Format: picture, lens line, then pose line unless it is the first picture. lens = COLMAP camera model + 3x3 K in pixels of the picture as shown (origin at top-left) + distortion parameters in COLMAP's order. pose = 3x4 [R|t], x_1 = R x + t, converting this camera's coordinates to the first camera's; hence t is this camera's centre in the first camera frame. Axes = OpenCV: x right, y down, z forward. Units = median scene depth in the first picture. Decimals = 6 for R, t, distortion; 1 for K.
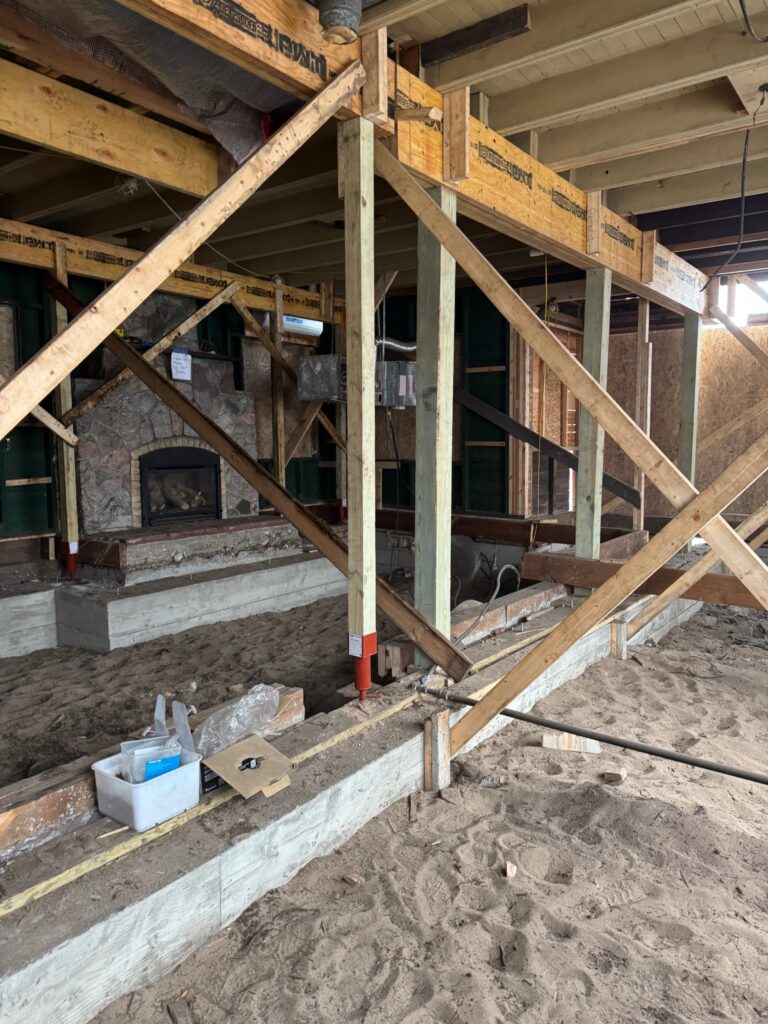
lens RADIAL K [[718.0, 0, 384.0], [0, 718.0, 512.0], [0, 0, 1]] dist [0.156943, -0.305272]
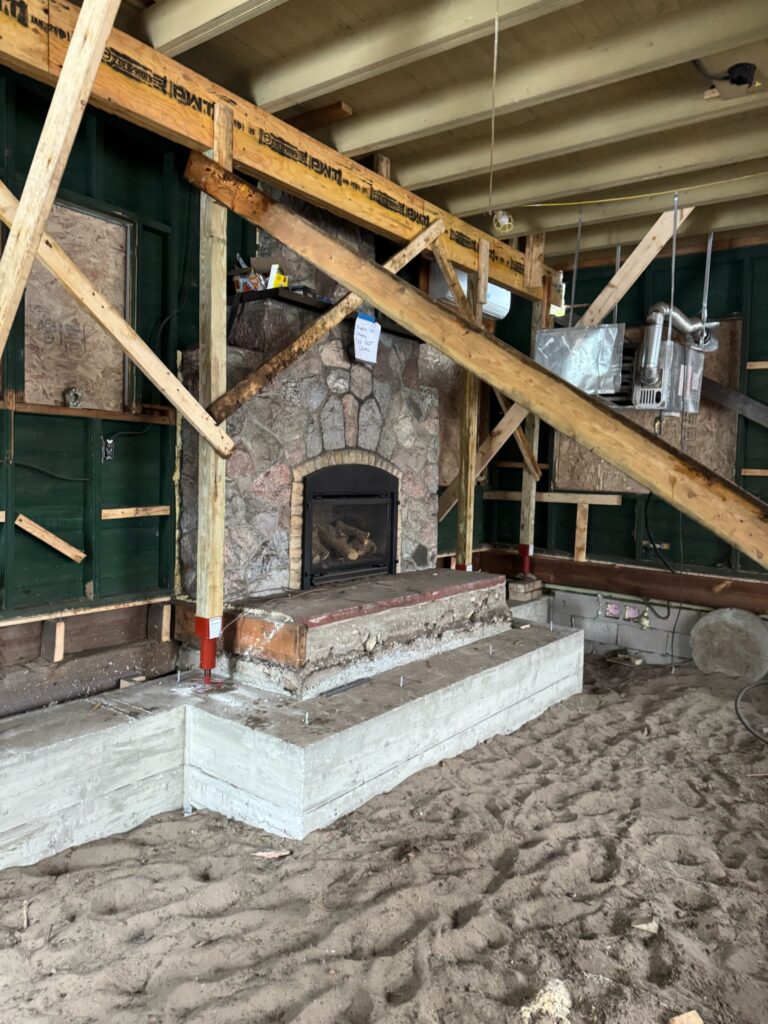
lens RADIAL K [[718.0, 0, 384.0], [0, 718.0, 512.0], [0, 0, 1]] dist [0.156943, -0.305272]
pose [[0.999407, 0.033000, -0.009854, -0.258172], [-0.033369, 0.998645, -0.039934, -0.023109], [0.008523, 0.040239, 0.999154, 0.373074]]
